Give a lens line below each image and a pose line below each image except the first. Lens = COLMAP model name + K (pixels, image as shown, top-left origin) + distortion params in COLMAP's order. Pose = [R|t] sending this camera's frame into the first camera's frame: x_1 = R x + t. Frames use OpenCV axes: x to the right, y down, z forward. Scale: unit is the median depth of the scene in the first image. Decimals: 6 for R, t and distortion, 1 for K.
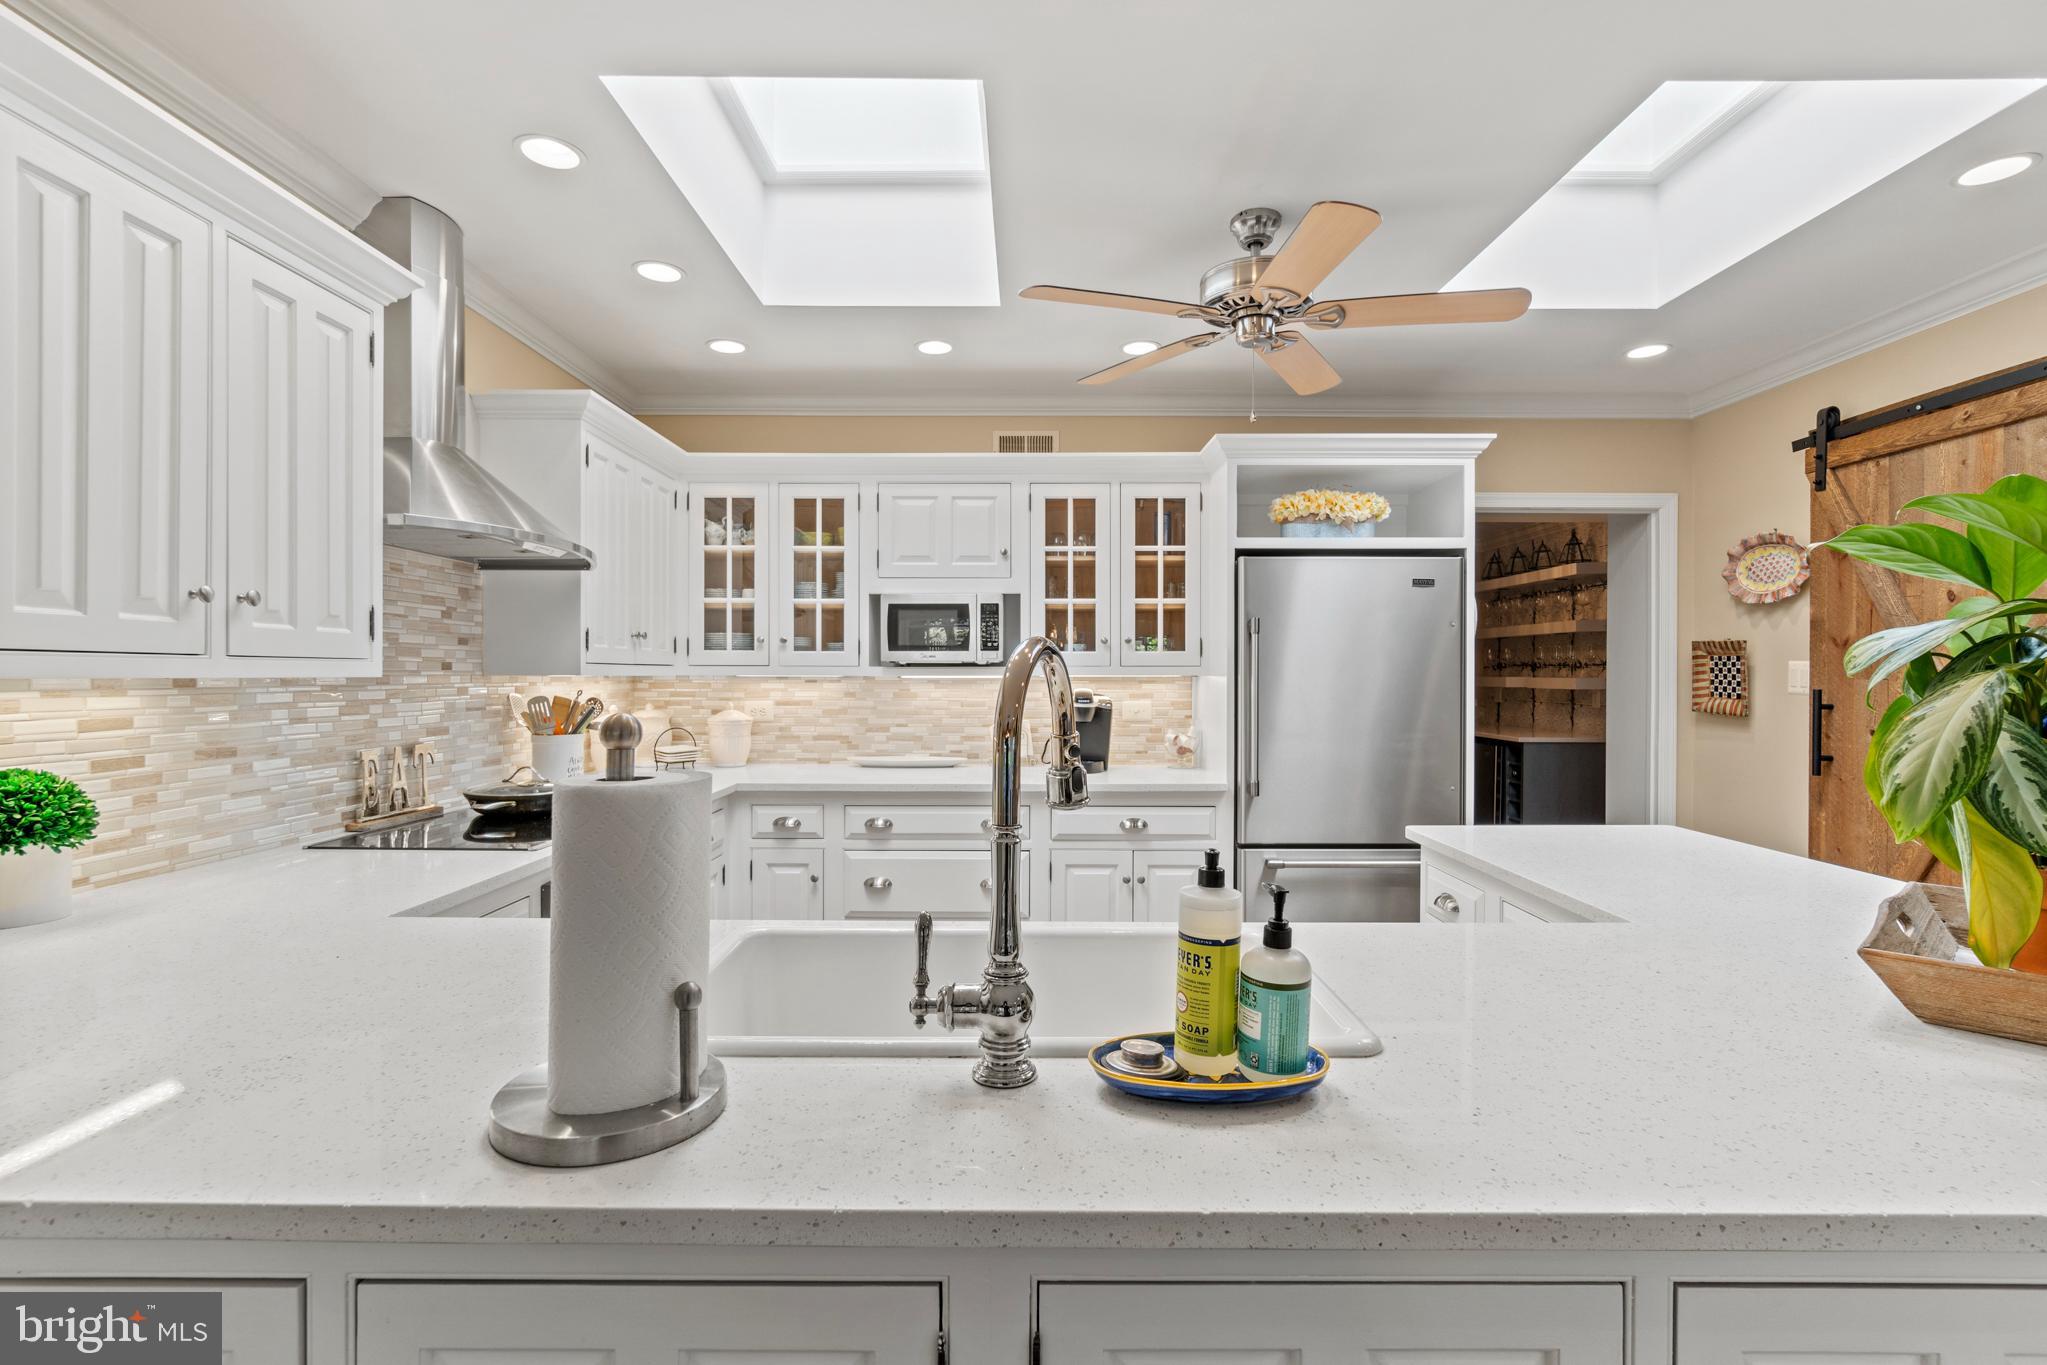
lens RADIAL K [[952.2, 0, 1023.5], [0, 952.2, 675.4], [0, 0, 1]] dist [0.000973, 0.000091]
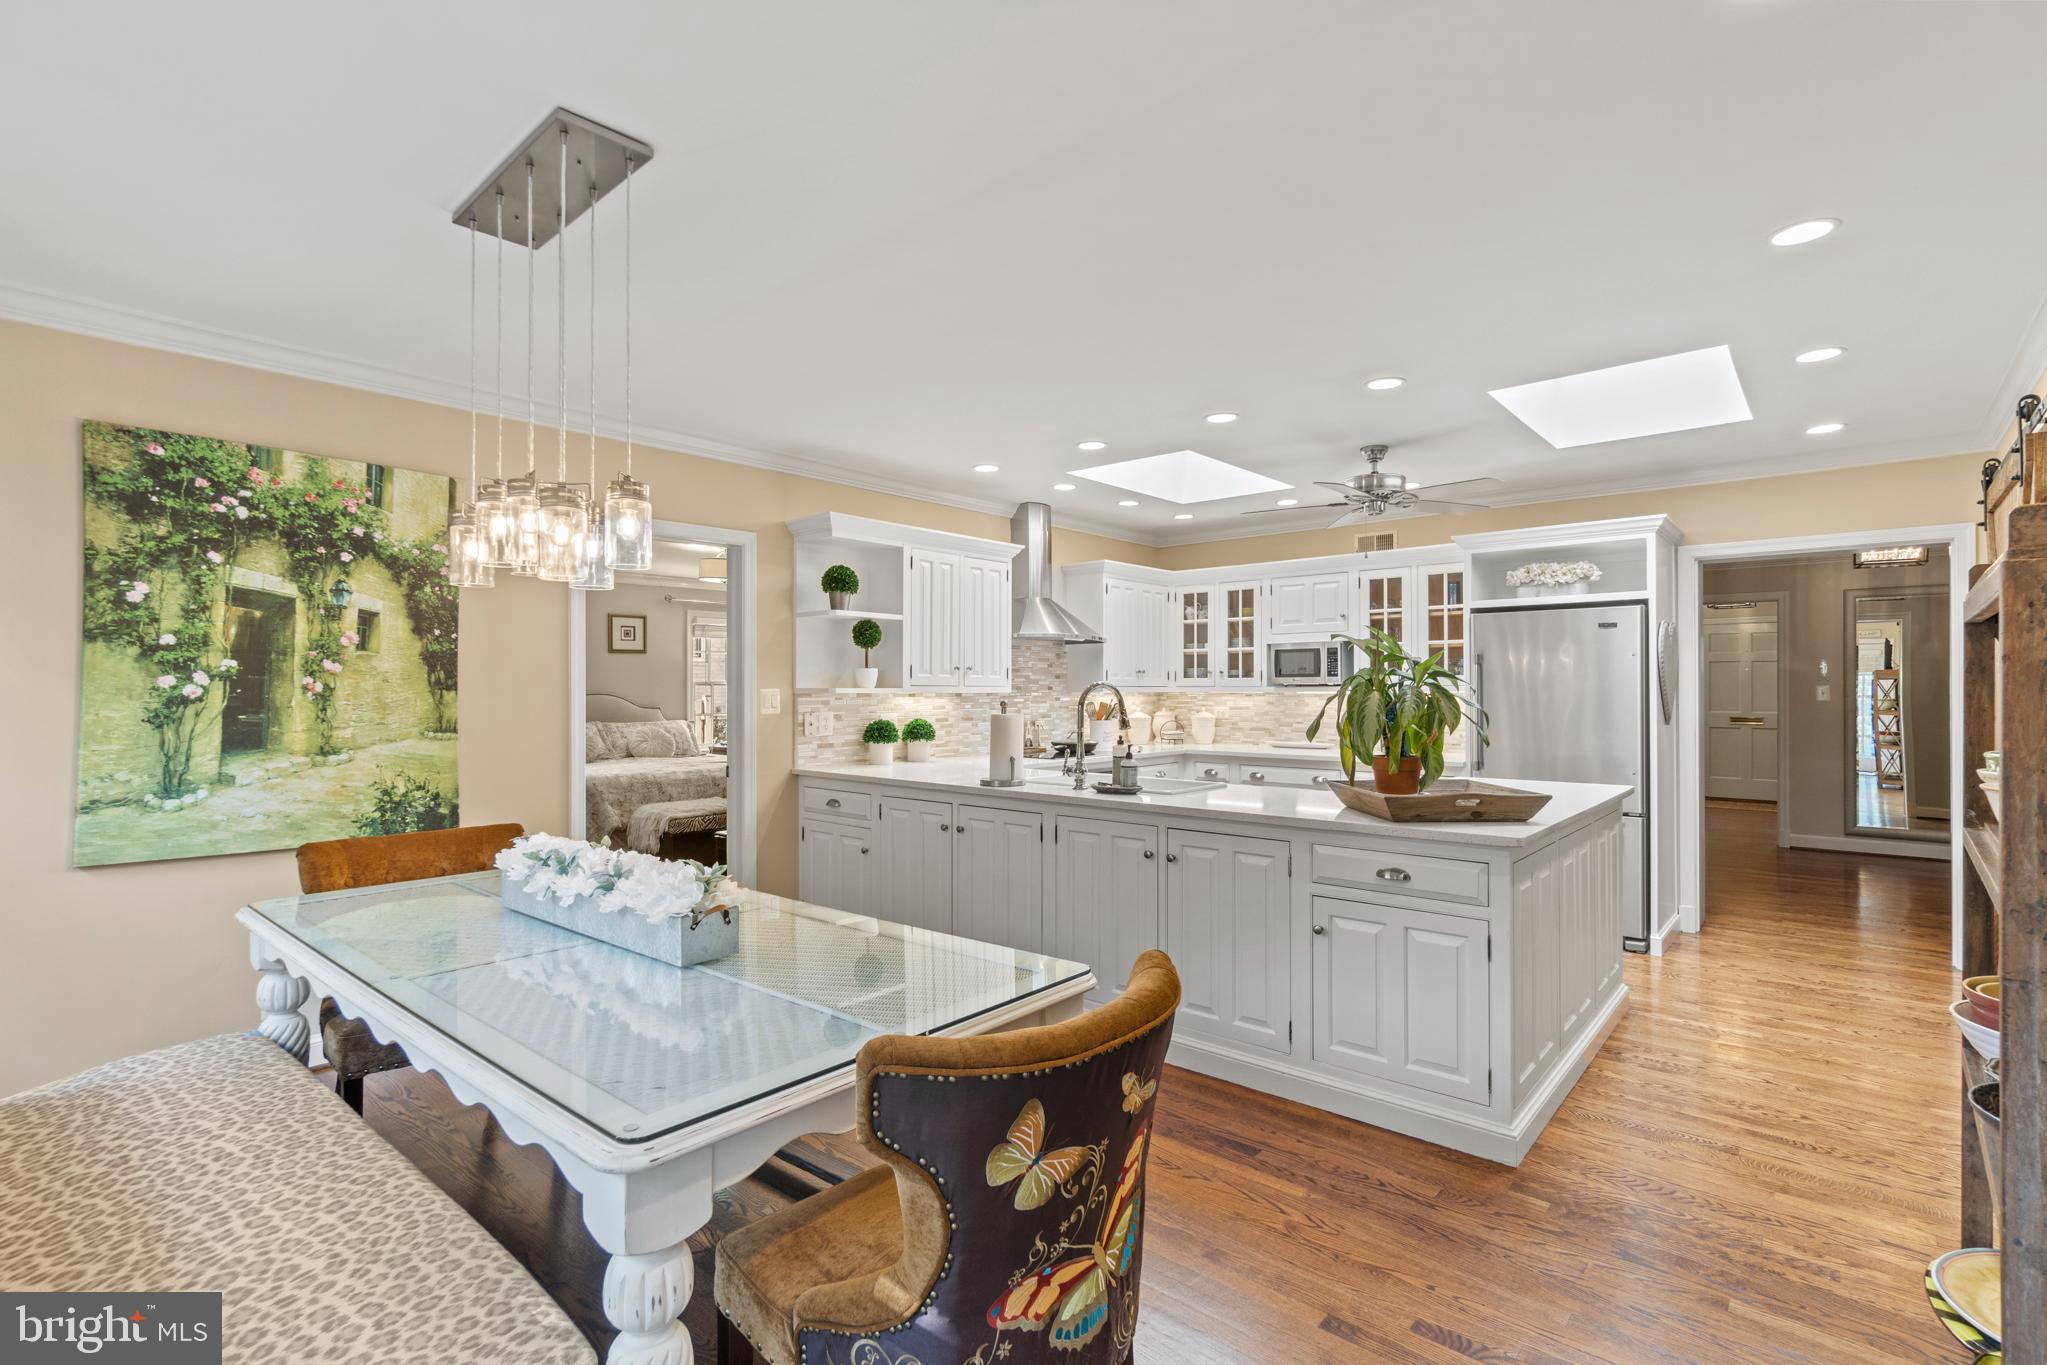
lens RADIAL K [[952.2, 0, 1023.5], [0, 952.2, 675.4], [0, 0, 1]] dist [0.000973, 0.000091]
pose [[0.753241, -0.012887, -0.657618, 0.632220], [0.001473, 0.999839, -0.017906, 0.000412], [0.657742, 0.012519, 0.753139, -0.571064]]
